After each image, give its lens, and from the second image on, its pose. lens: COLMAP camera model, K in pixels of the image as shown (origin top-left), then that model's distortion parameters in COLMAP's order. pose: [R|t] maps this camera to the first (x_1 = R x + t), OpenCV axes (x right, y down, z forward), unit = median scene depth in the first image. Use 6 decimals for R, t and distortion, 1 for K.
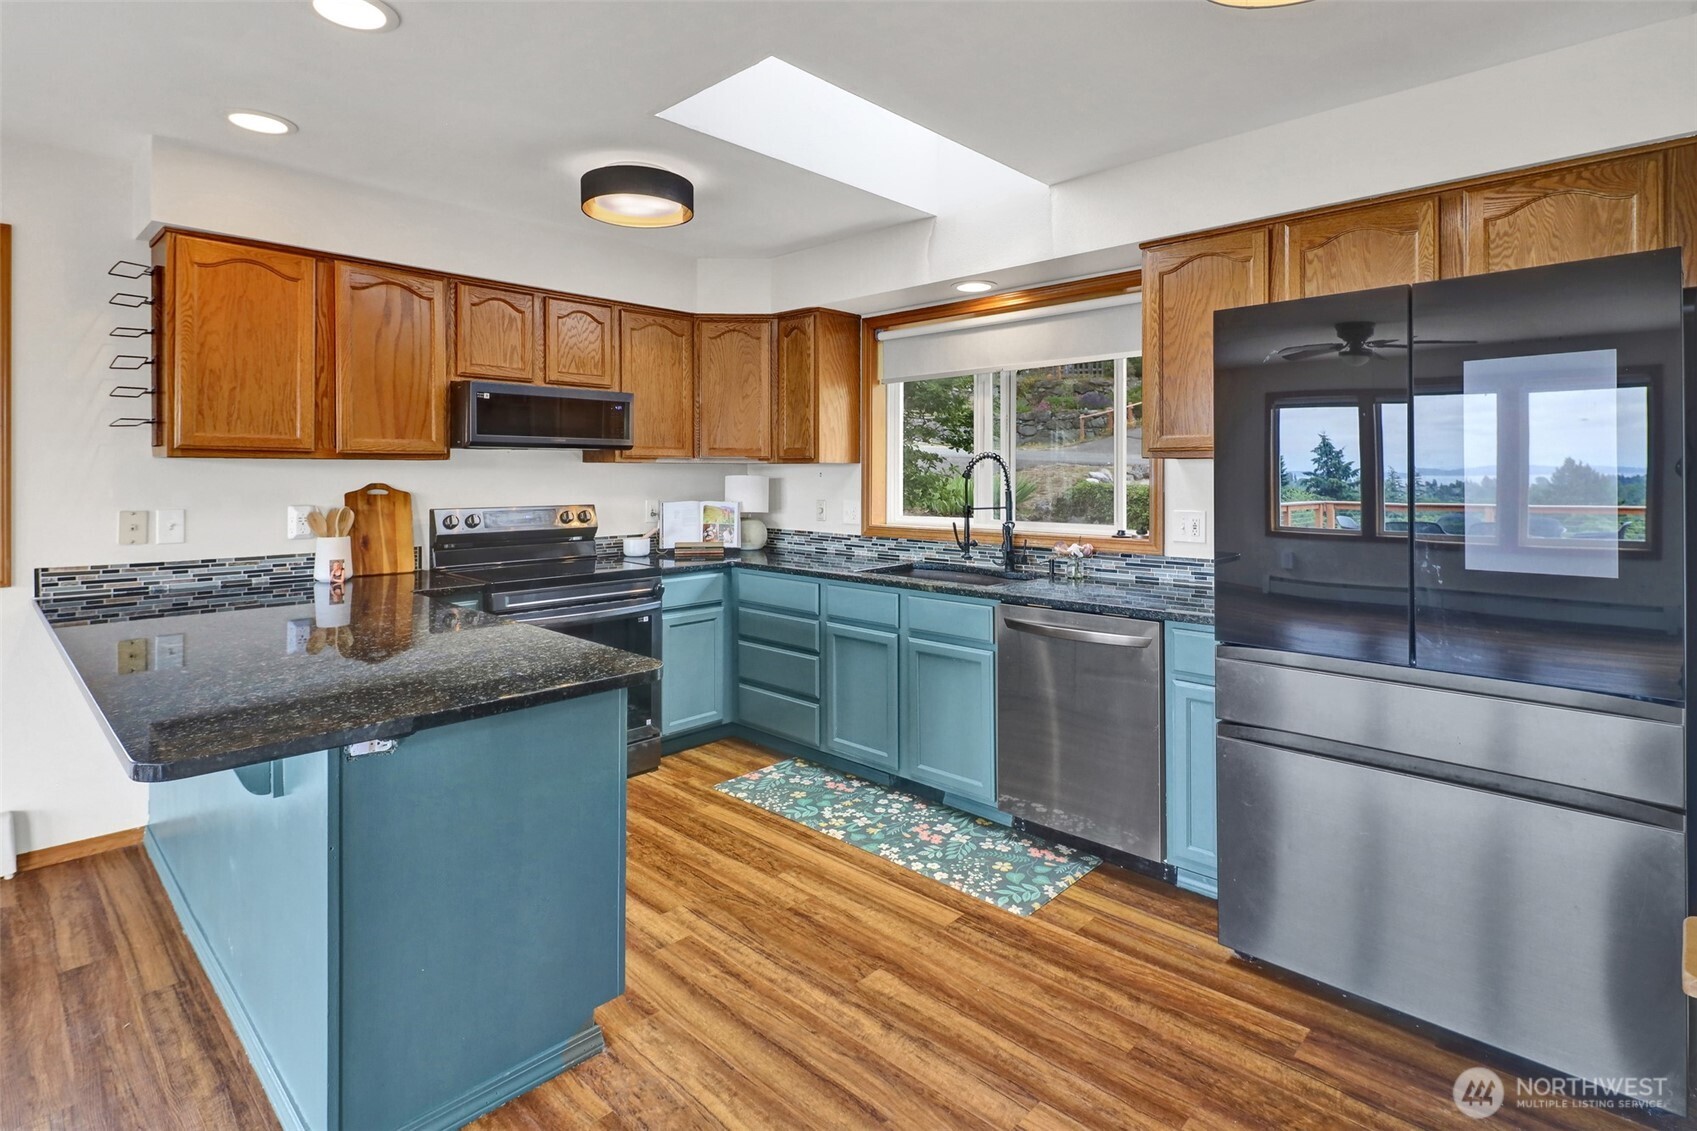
lens RADIAL K [[856.1, 0, 865.9], [0, 856.1, 479.2], [0, 0, 1]] dist [0.011908, -0.005808]
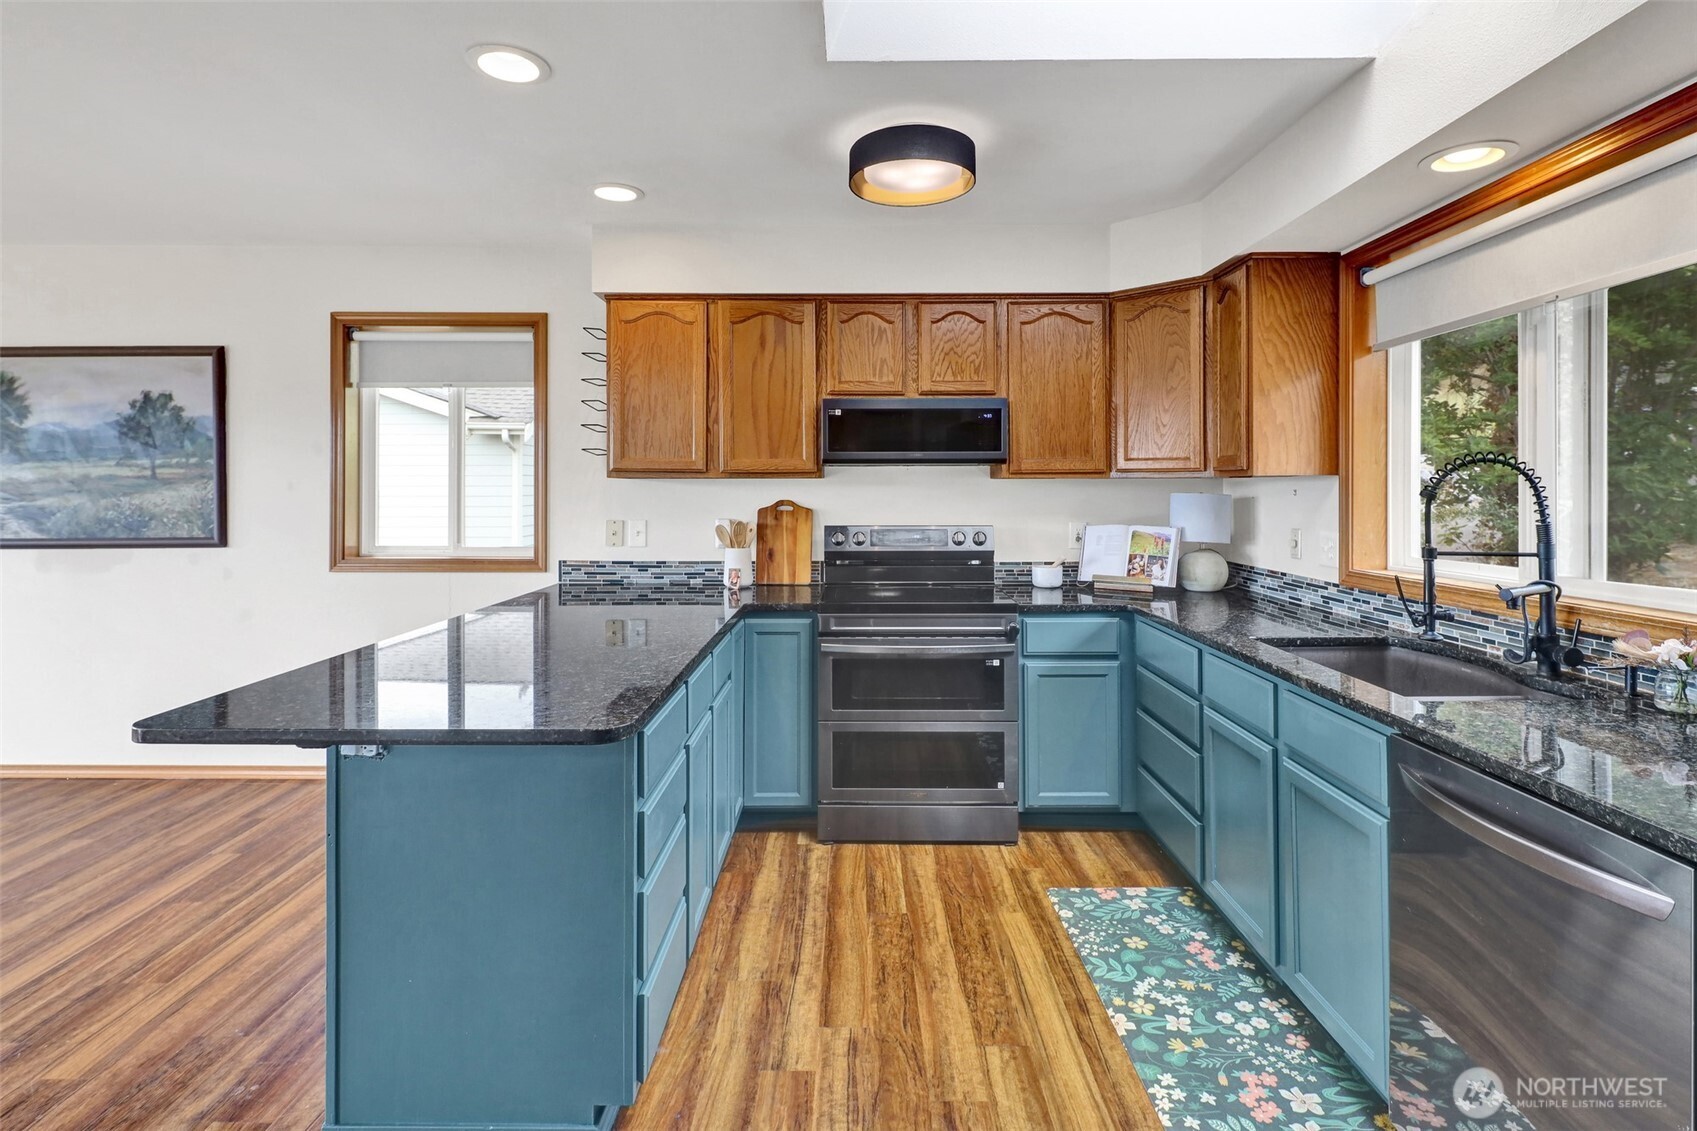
lens RADIAL K [[856.1, 0, 870.2], [0, 856.1, 487.1], [0, 0, 1]] dist [0.011908, -0.005808]
pose [[0.671773, -0.003179, -0.740751, 0.315431], [-0.003348, 0.999968, -0.007328, -0.004166], [0.740750, 0.007403, 0.671740, 0.370987]]
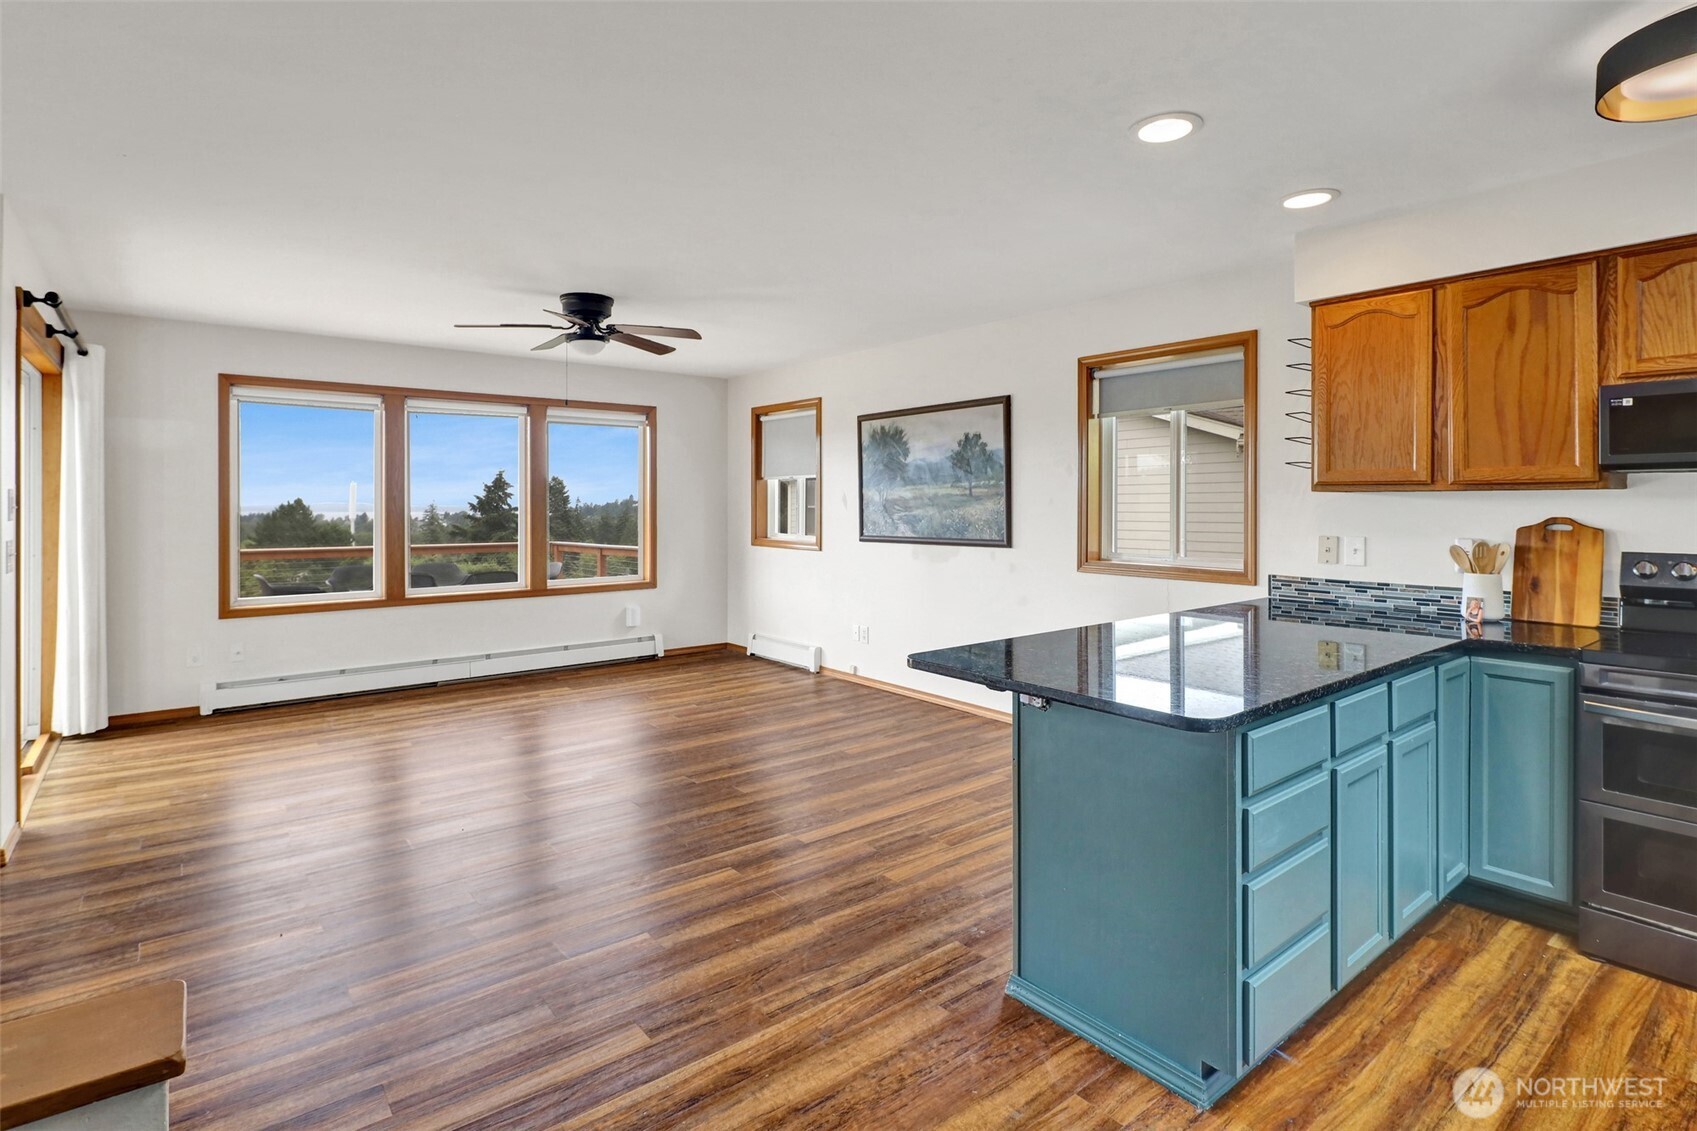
lens RADIAL K [[856.1, 0, 819.0], [0, 856.1, 503.7], [0, 0, 1]] dist [0.011908, -0.005808]
pose [[-0.183721, -0.001850, -0.982977, 0.428283], [-0.006172, 0.999981, -0.000728, -0.003781], [0.982959, 0.005933, -0.183729, 0.451268]]
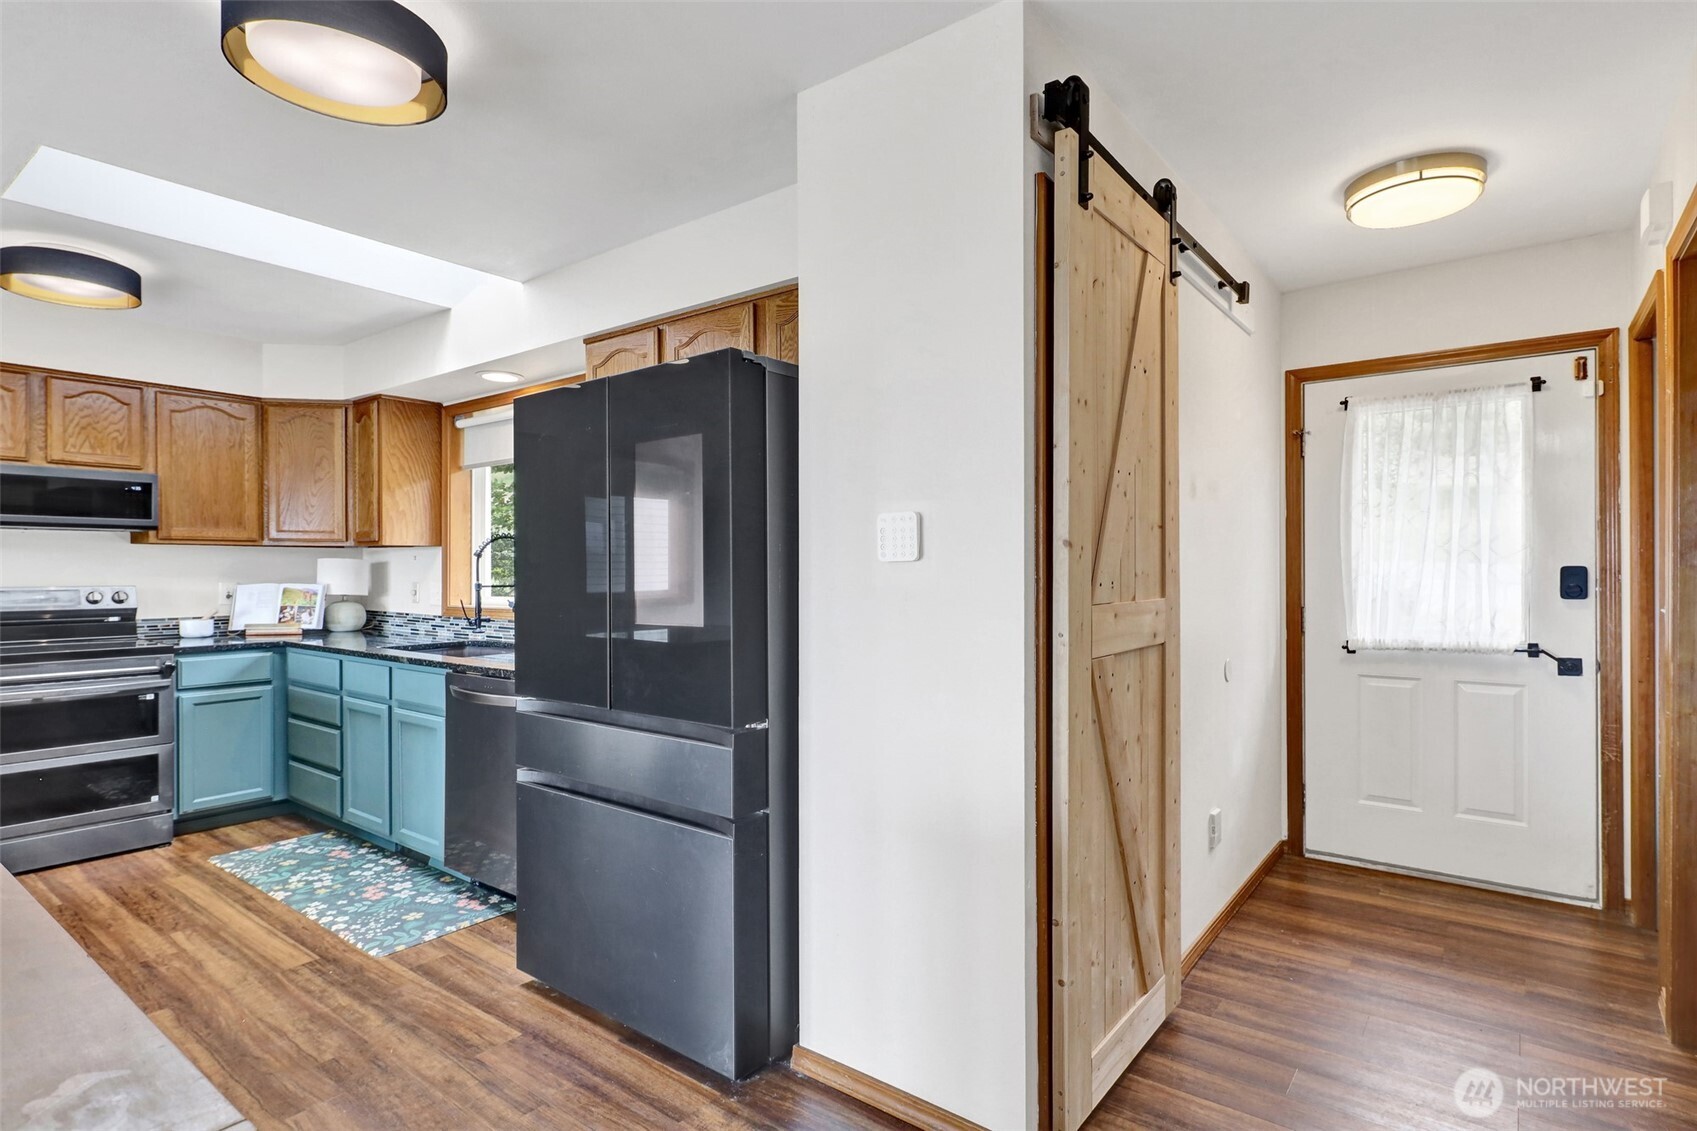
lens RADIAL K [[856.1, 0, 909.3], [0, 856.1, 571.6], [0, 0, 1]] dist [0.011908, -0.005808]
pose [[0.994215, -0.000783, 0.107407, 0.576824], [0.001413, 0.999982, -0.005790, 0.024886], [-0.107400, 0.005908, 0.994198, -0.118263]]
